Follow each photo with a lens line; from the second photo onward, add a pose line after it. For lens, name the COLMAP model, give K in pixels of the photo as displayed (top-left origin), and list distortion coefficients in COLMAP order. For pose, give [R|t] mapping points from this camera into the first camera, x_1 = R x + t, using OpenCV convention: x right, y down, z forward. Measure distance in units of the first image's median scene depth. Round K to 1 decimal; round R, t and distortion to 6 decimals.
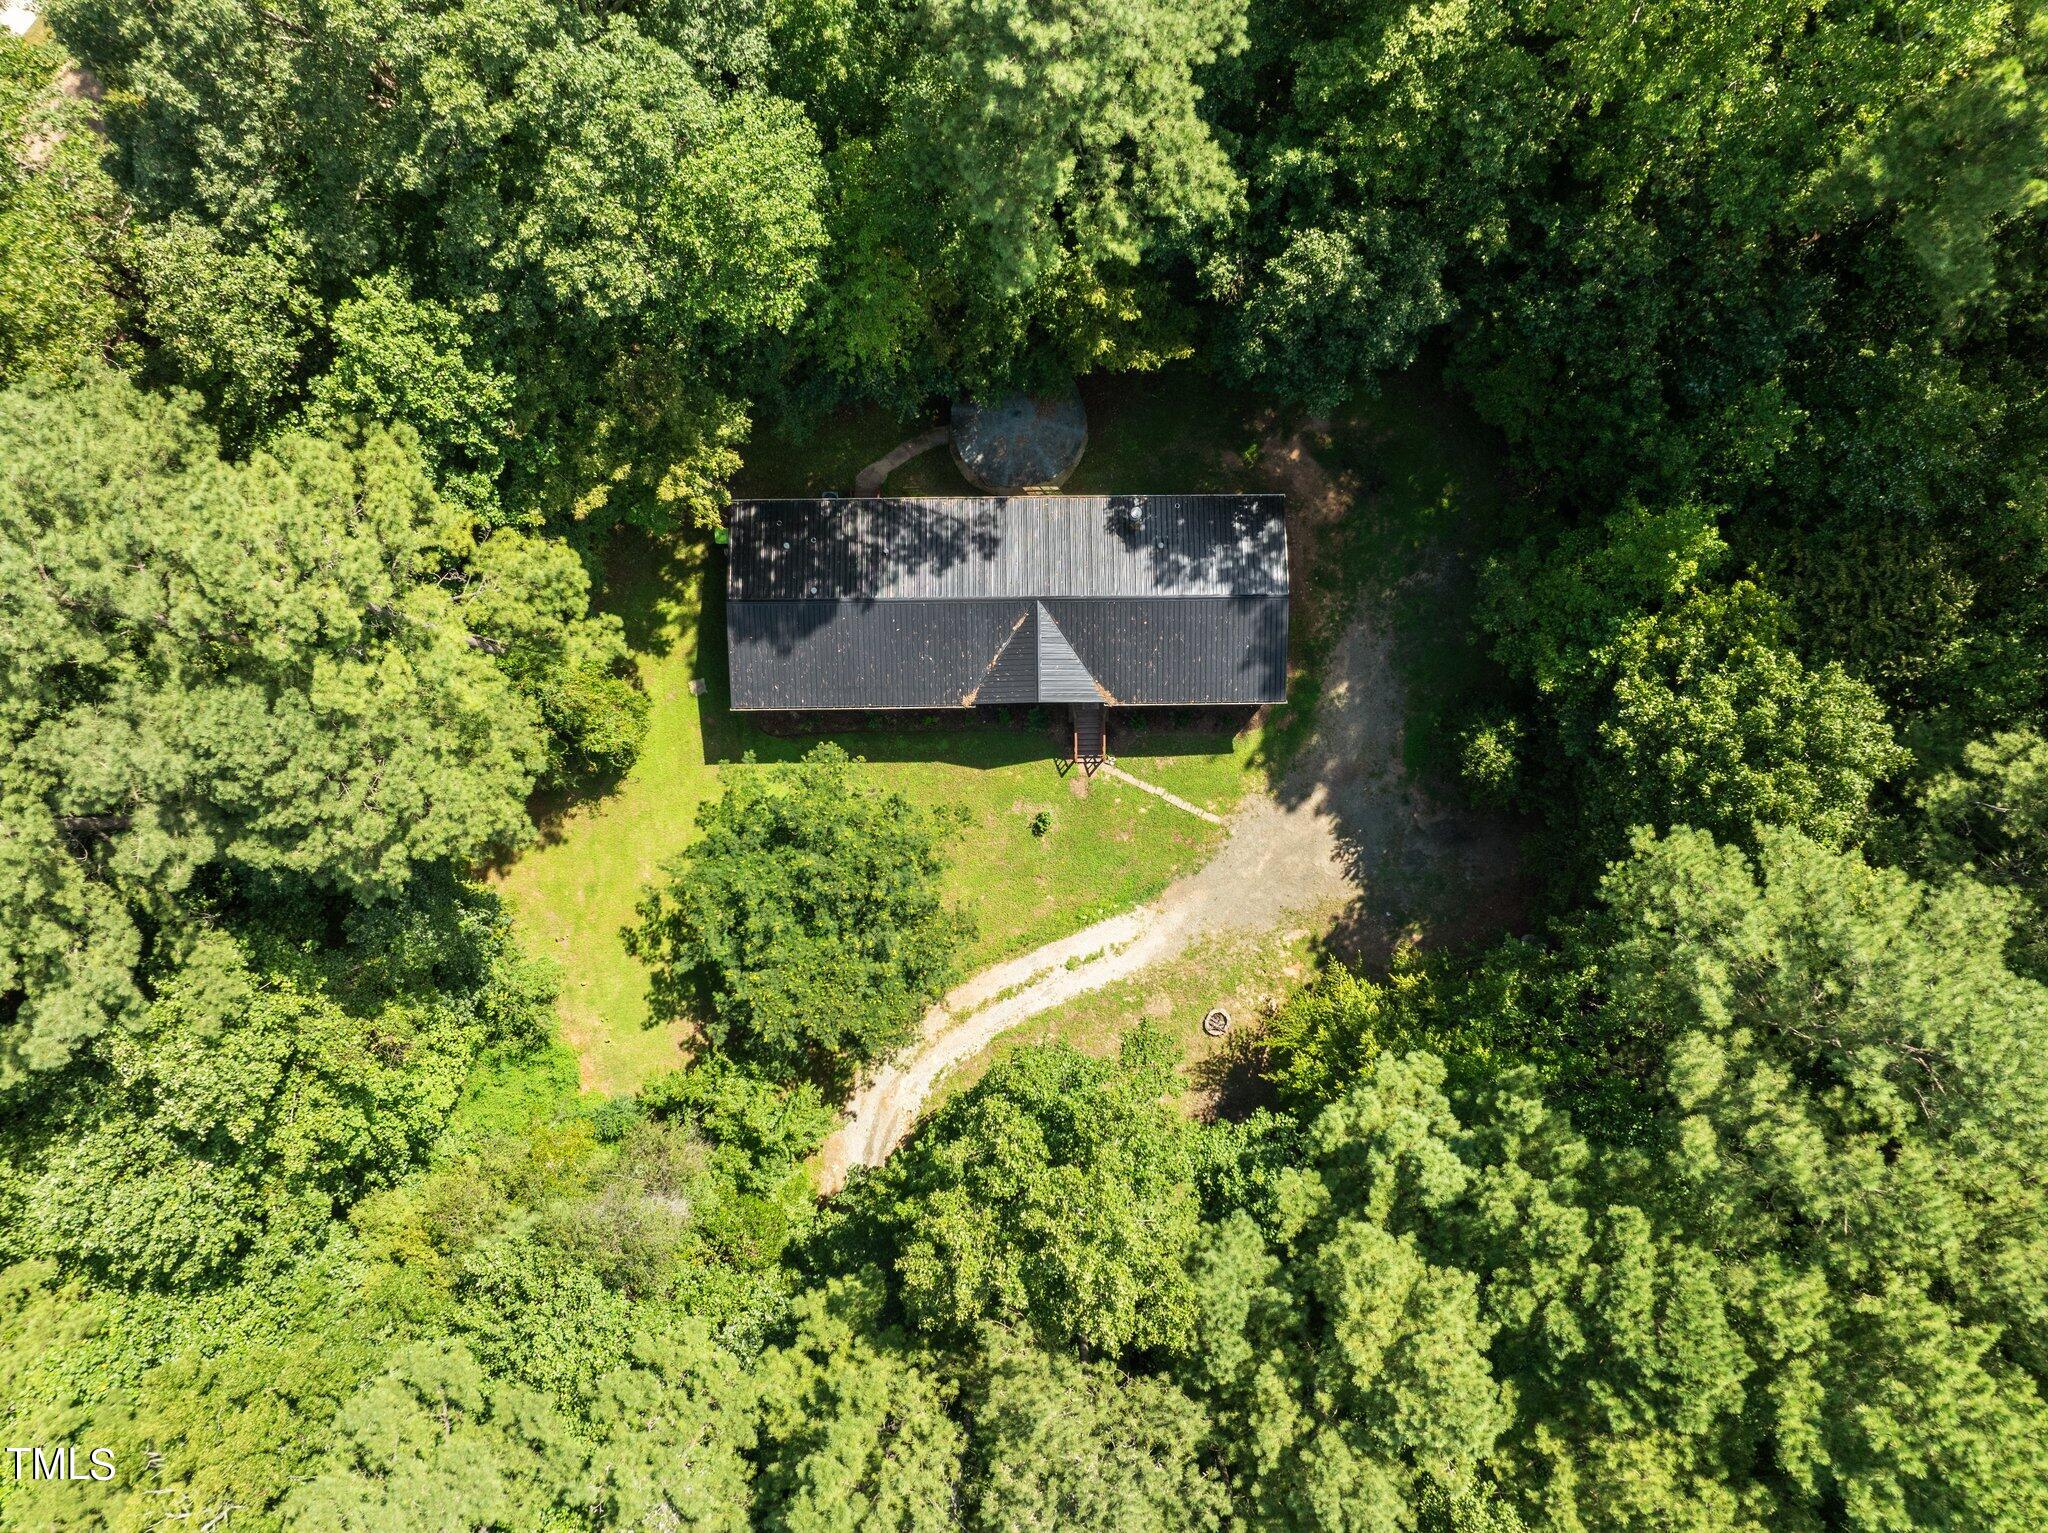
lens RADIAL K [[1431.2, 0, 1025.1], [0, 1431.2, 768.2], [0, 0, 1]] dist [-0.034021, -0.004012]
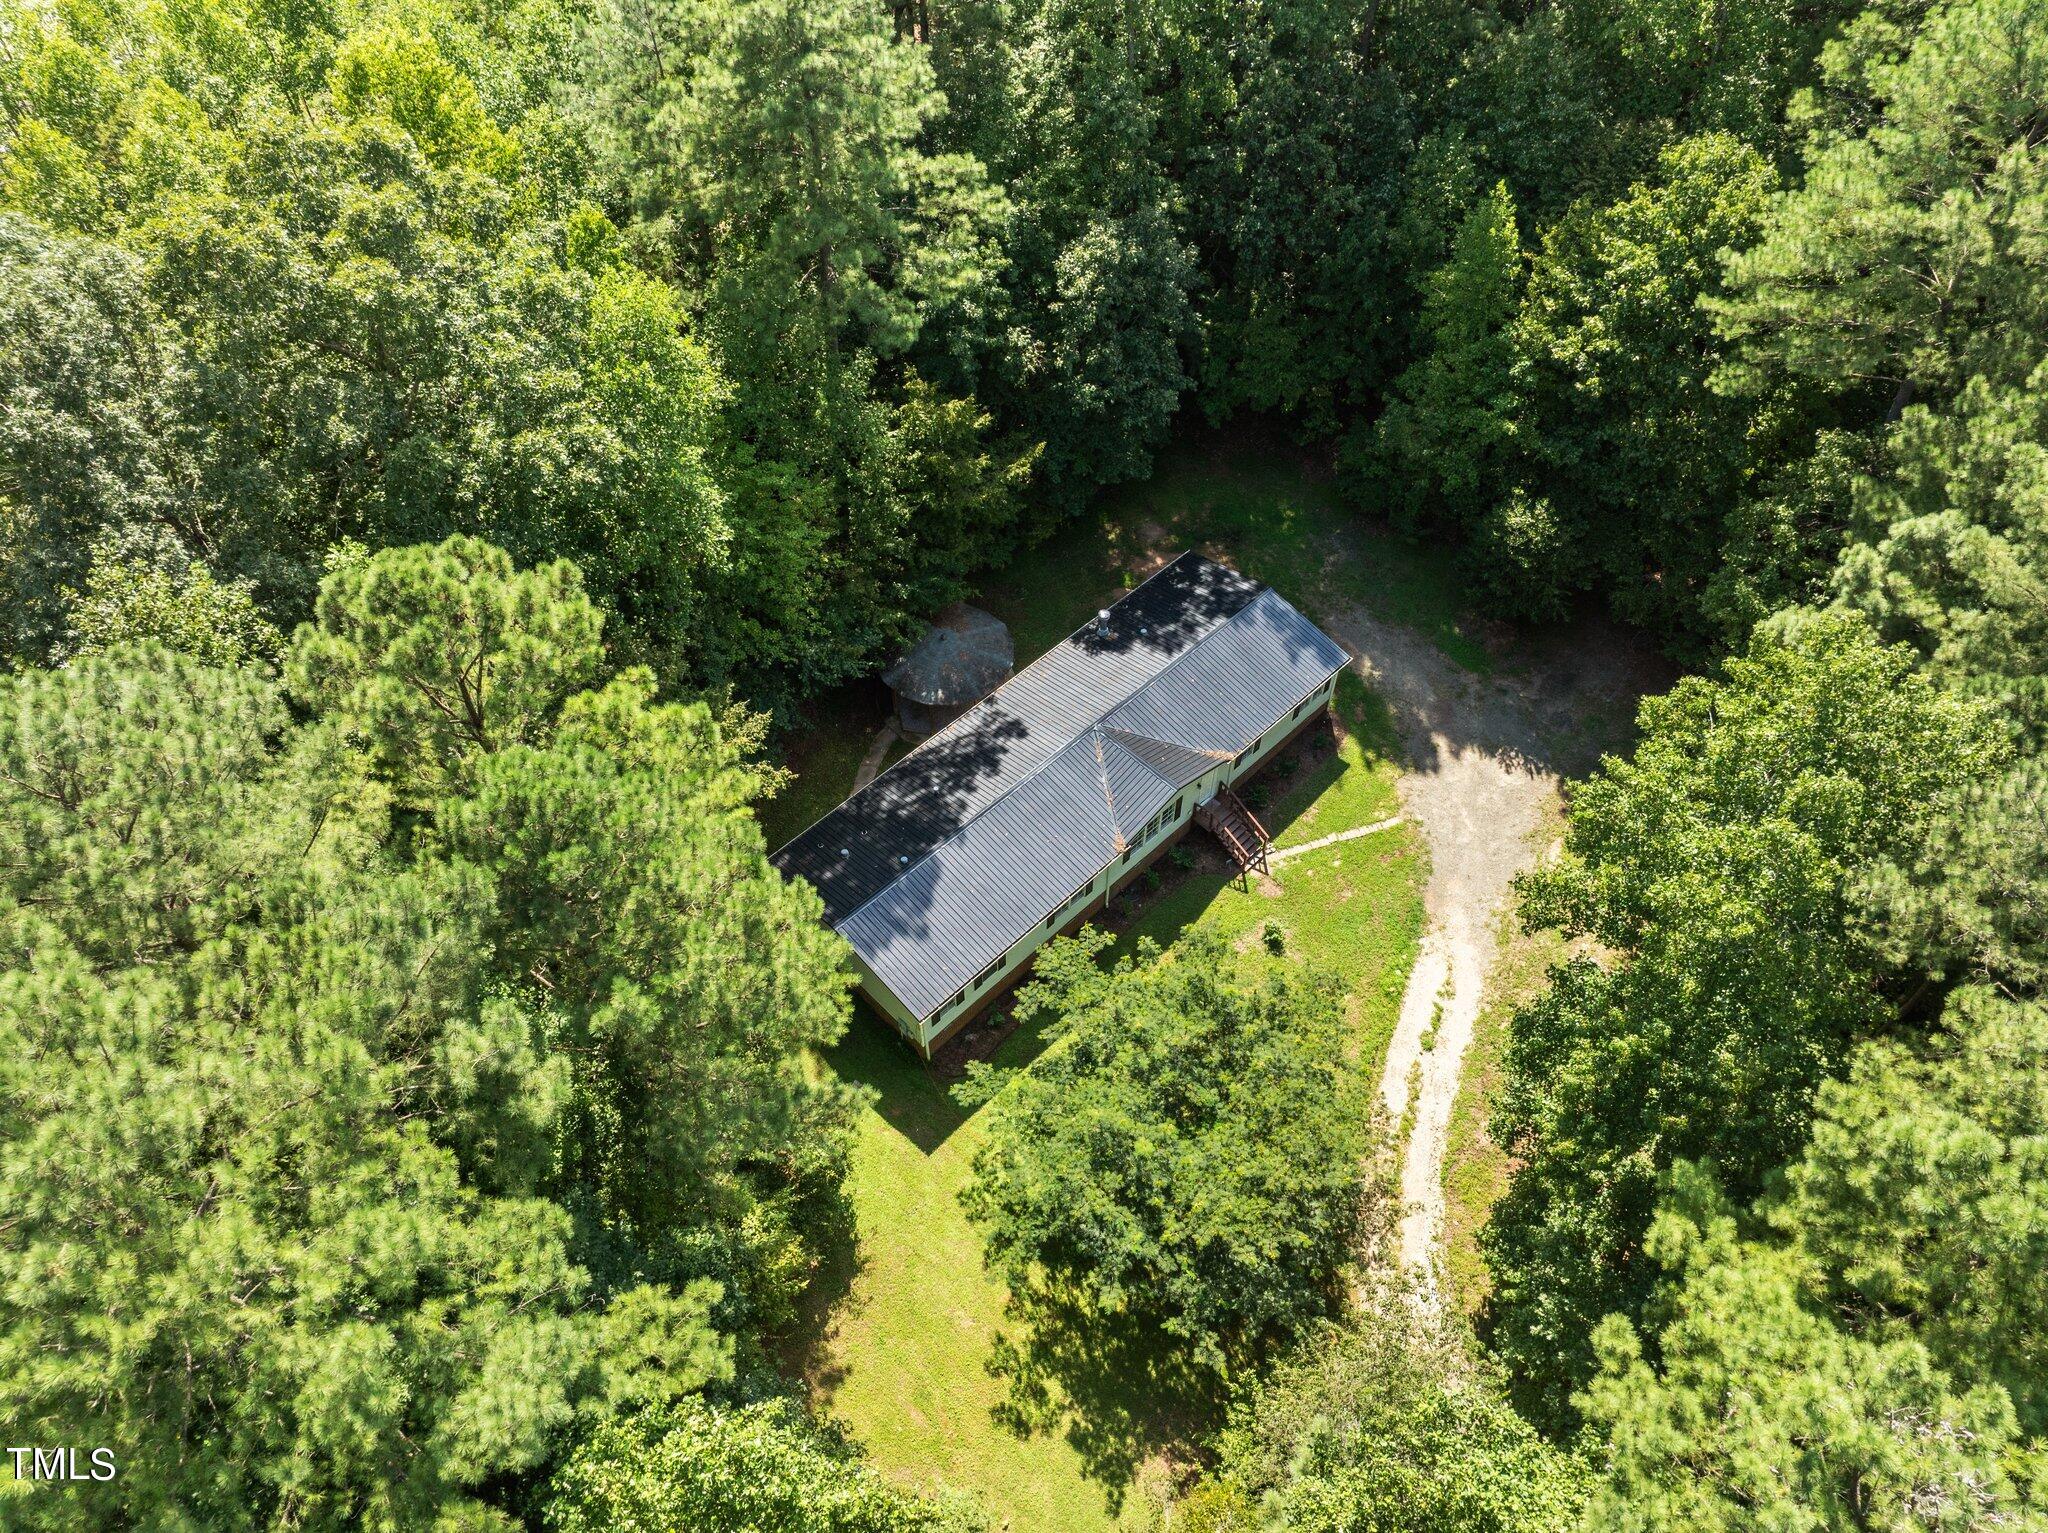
lens RADIAL K [[1430.9, 0, 1021.9], [0, 1430.9, 766.1], [0, 0, 1]] dist [-0.031203, 0.003127]
pose [[0.722976, -0.549900, 0.418229, -0.395348], [0.690865, 0.572432, -0.441620, 0.252162], [0.003439, 0.608220, 0.793761, 0.269079]]
